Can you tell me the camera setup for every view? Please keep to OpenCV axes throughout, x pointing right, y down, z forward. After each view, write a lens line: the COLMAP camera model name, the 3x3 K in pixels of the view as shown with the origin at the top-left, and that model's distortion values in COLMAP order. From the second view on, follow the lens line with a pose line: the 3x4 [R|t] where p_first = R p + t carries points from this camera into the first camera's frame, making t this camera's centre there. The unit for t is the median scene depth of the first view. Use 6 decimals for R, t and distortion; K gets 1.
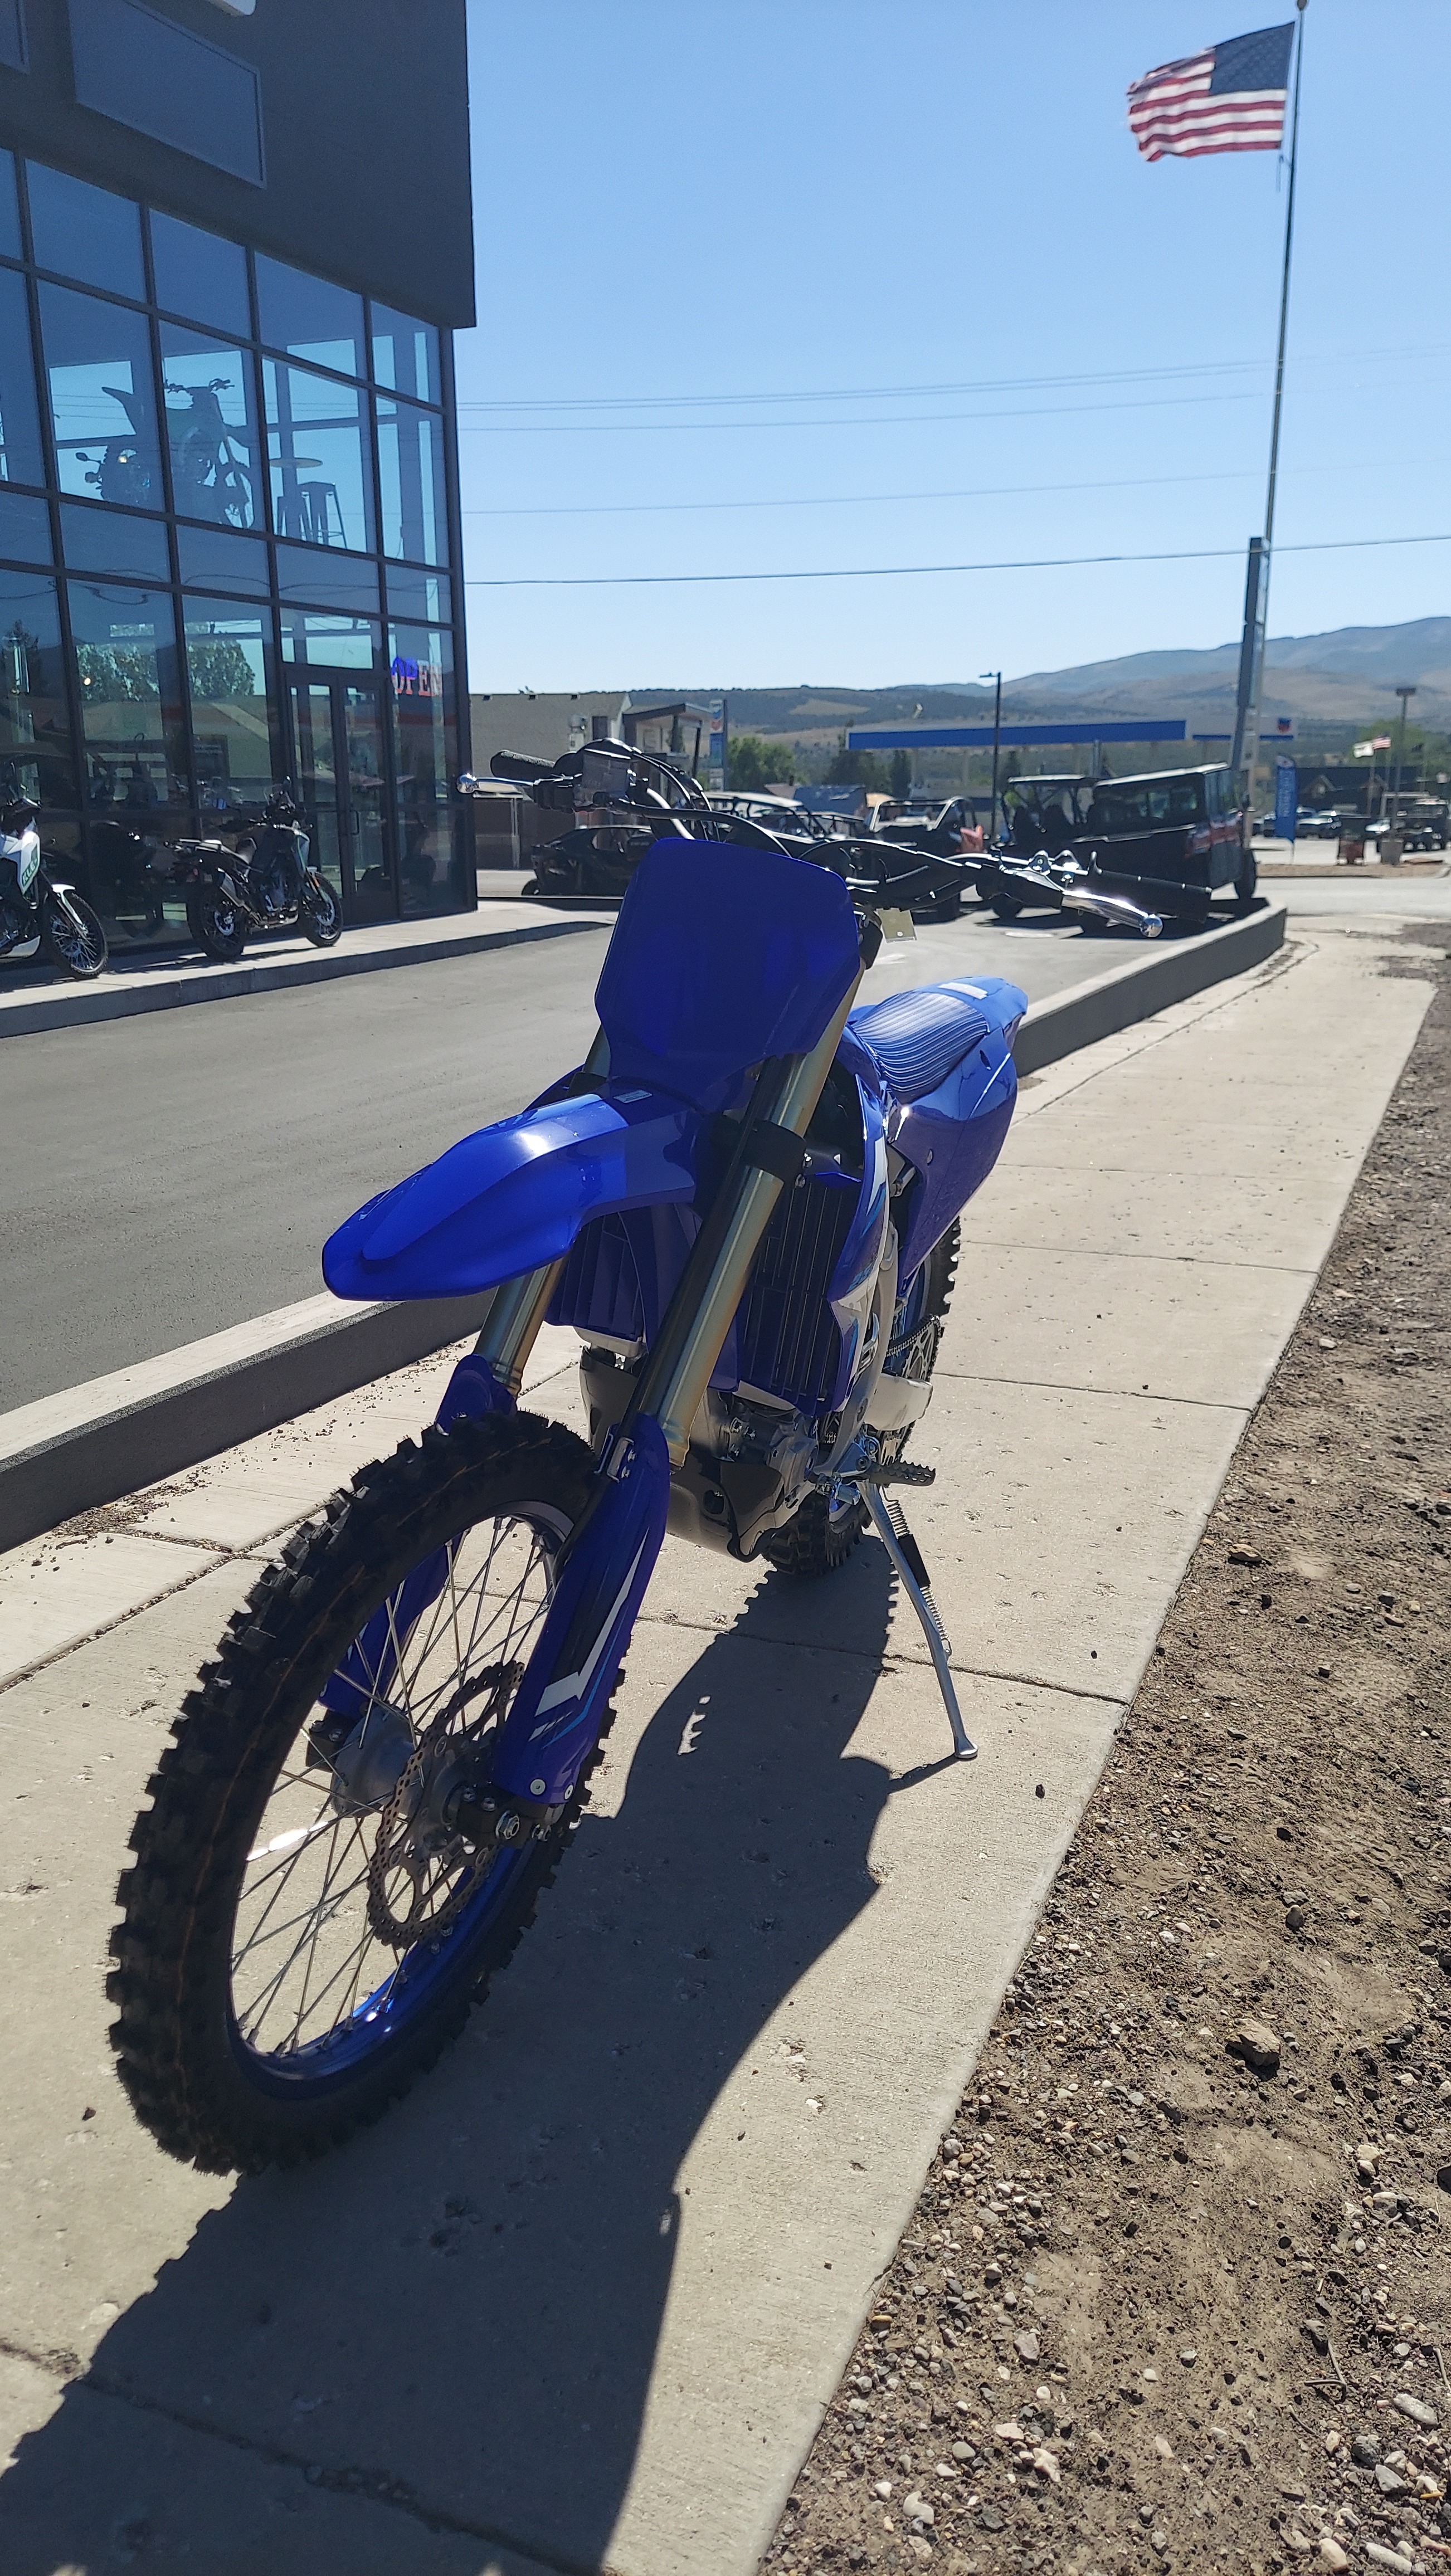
lens RADIAL K [[1851.7, 0, 708.0], [0, 1851.7, 1282.7], [0, 0, 1]] dist [0.089927, -0.111259]
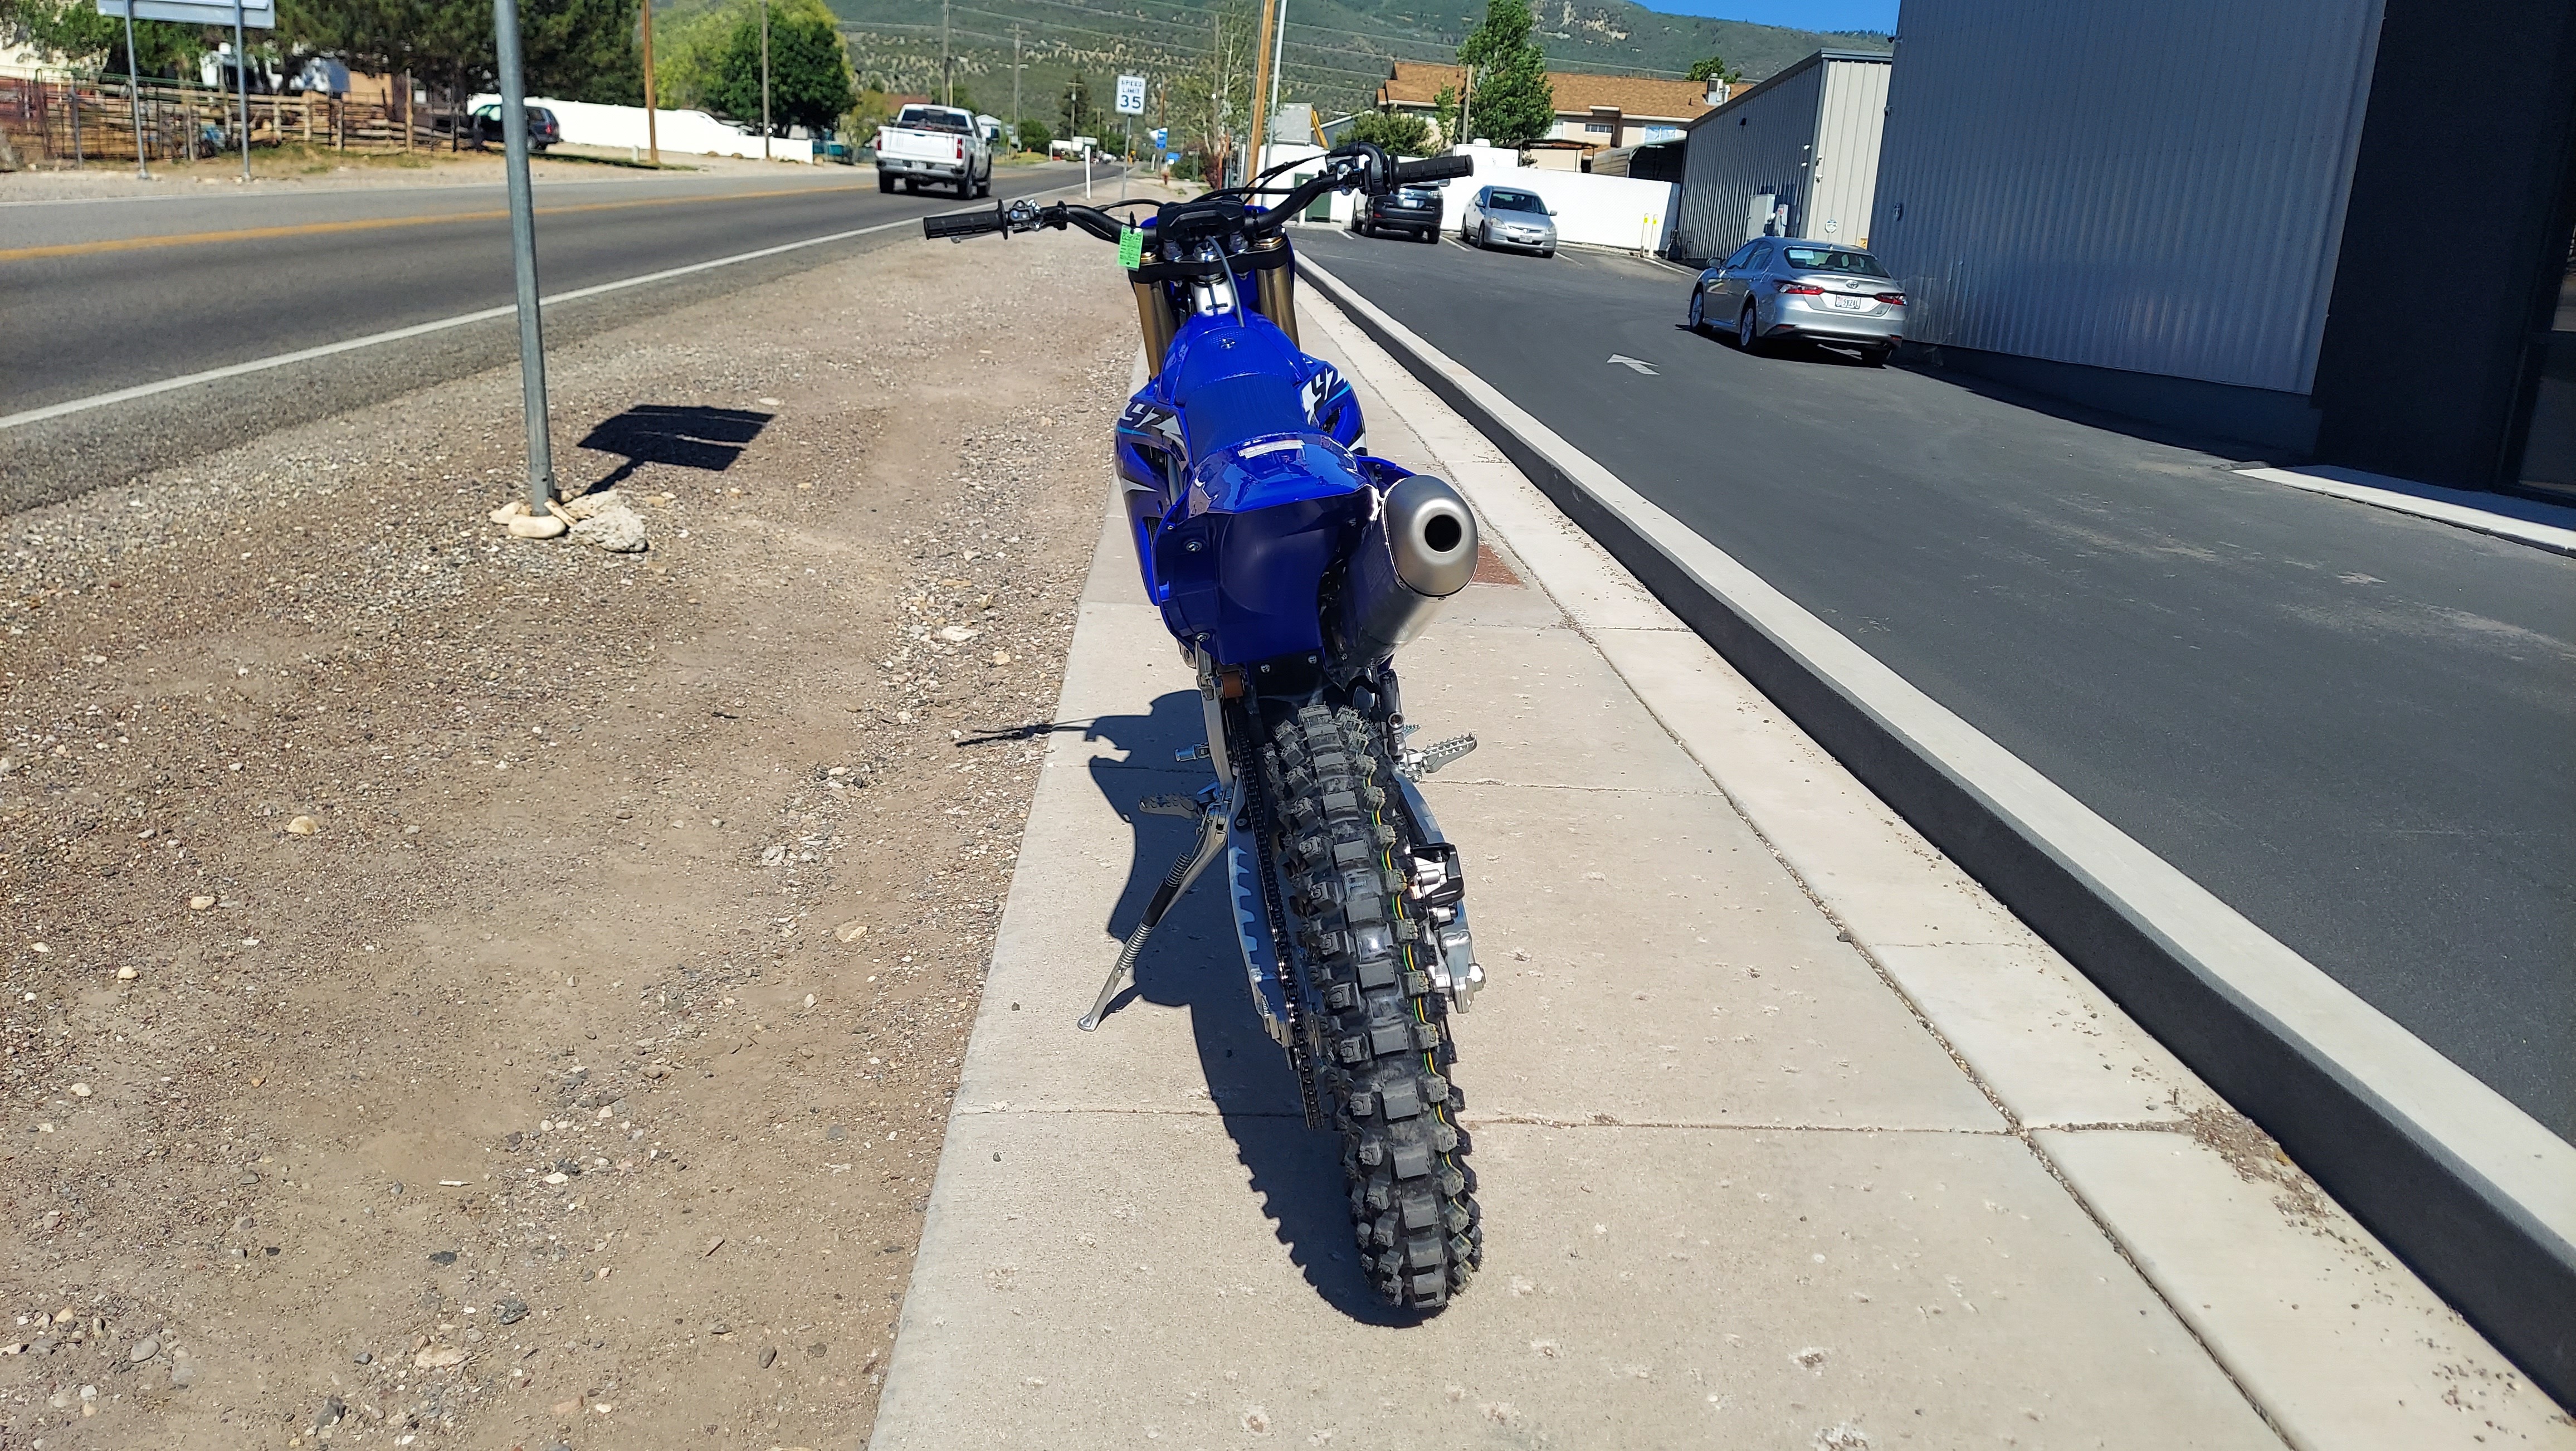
lens RADIAL K [[1855.9, 0, 1303.0], [0, 1855.9, 719.2], [0, 0, 1]] dist [0.089178, -0.117988]
pose [[-0.896830, 0.066019, -0.437421, 0.361614], [-0.165140, 0.867357, 0.469490, -0.328301], [0.410396, 0.493288, -0.766969, 1.314187]]
